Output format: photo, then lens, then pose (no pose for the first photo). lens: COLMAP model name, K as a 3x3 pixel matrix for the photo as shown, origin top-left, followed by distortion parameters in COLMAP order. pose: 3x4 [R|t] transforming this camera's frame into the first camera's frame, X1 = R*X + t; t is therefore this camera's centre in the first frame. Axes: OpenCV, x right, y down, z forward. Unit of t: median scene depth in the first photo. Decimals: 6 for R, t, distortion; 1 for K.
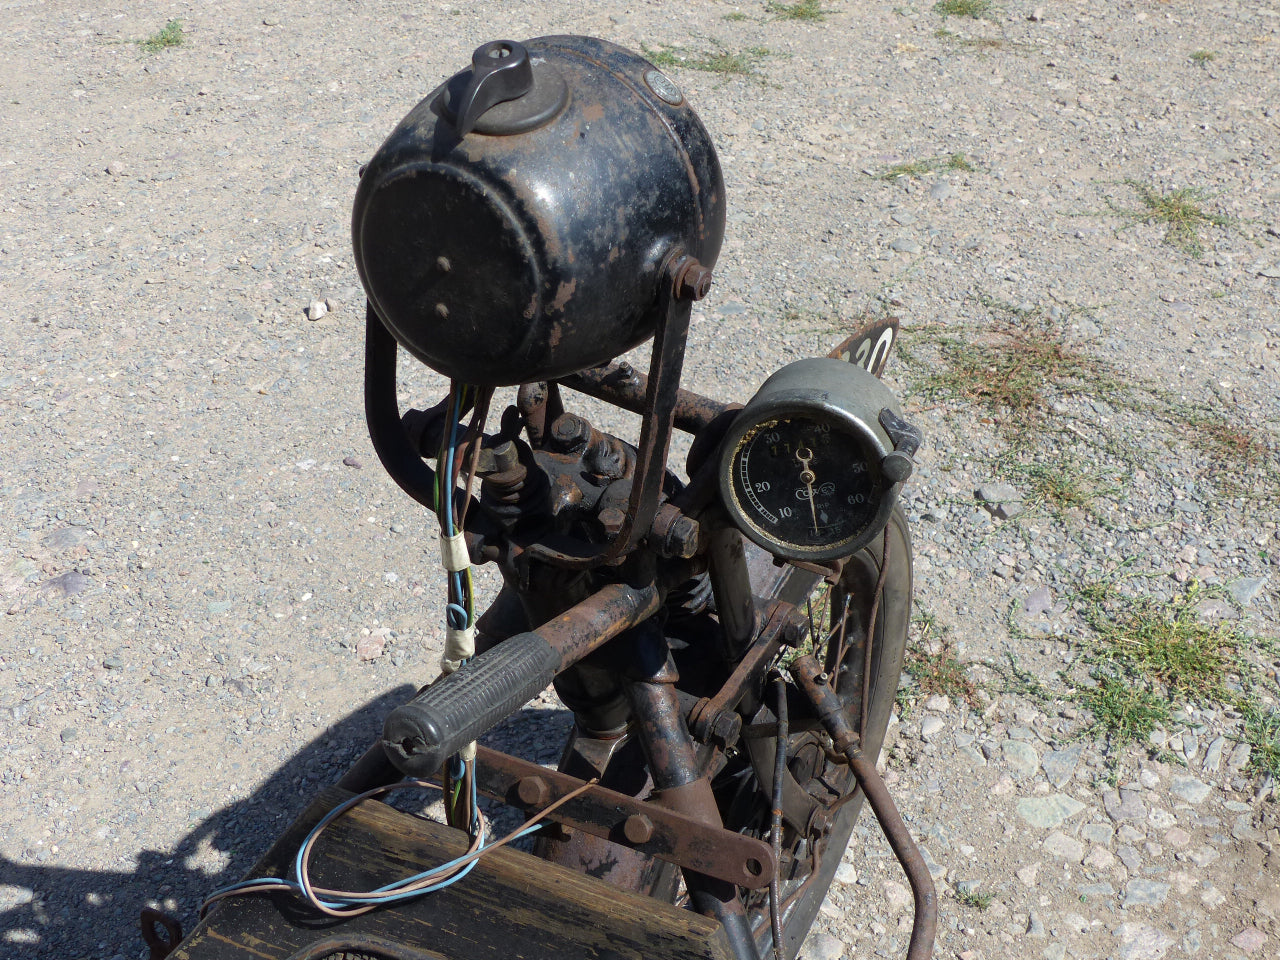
lens RADIAL K [[1813.0, 0, 640.0], [0, 1813.0, 480.0], [0, 0, 1]] dist [-0.008825, -0.017456]
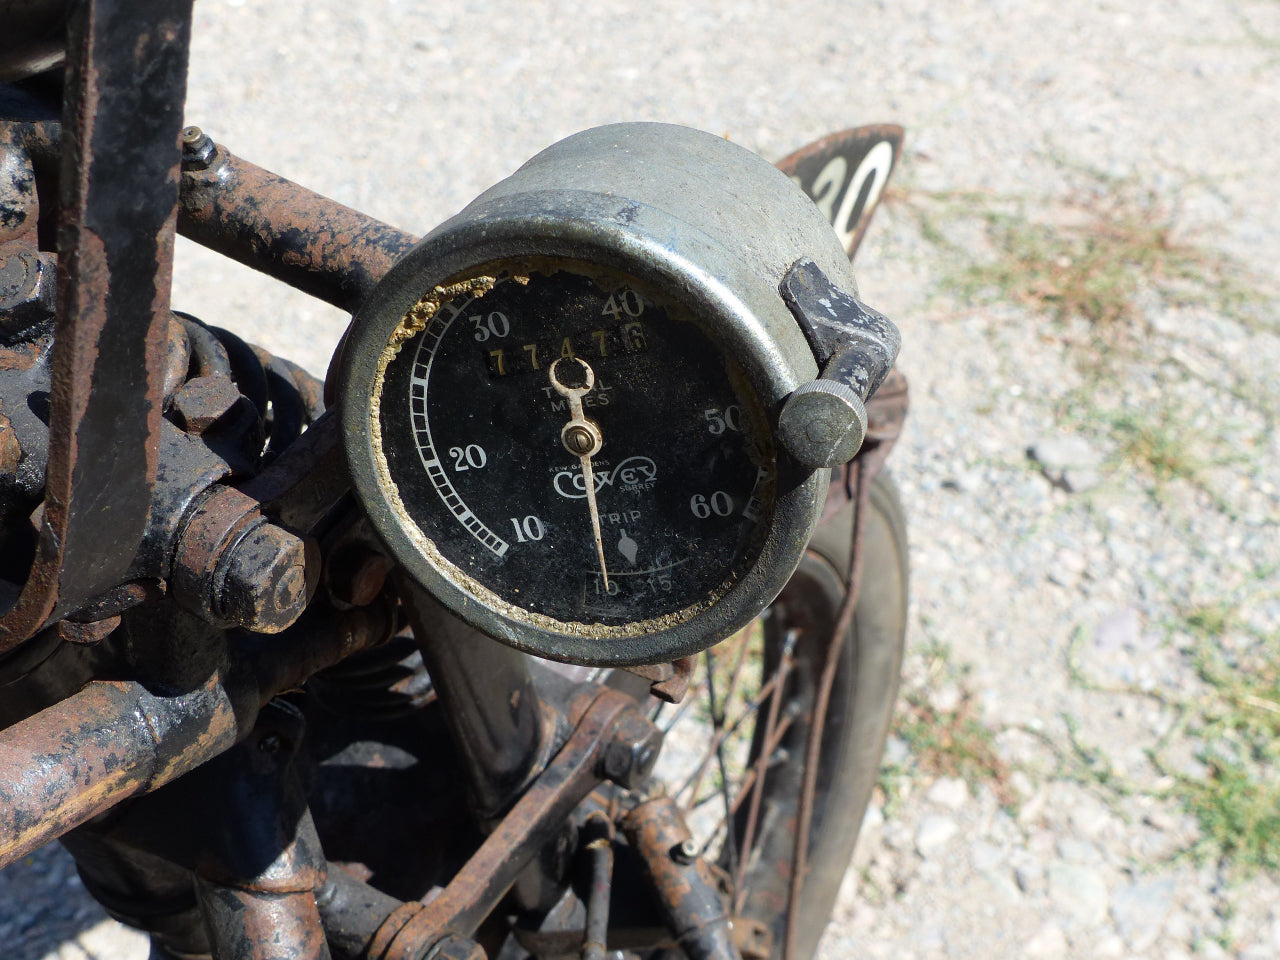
lens RADIAL K [[2135.2, 0, 640.0], [0, 2135.2, 480.0], [0, 0, 1]] dist [-0.023165, 0.082358]
pose [[0.998704, 0.050454, 0.006729, 0.049921], [-0.050676, 0.997973, 0.038492, -0.005139], [-0.004773, -0.038783, 0.999236, 0.279966]]
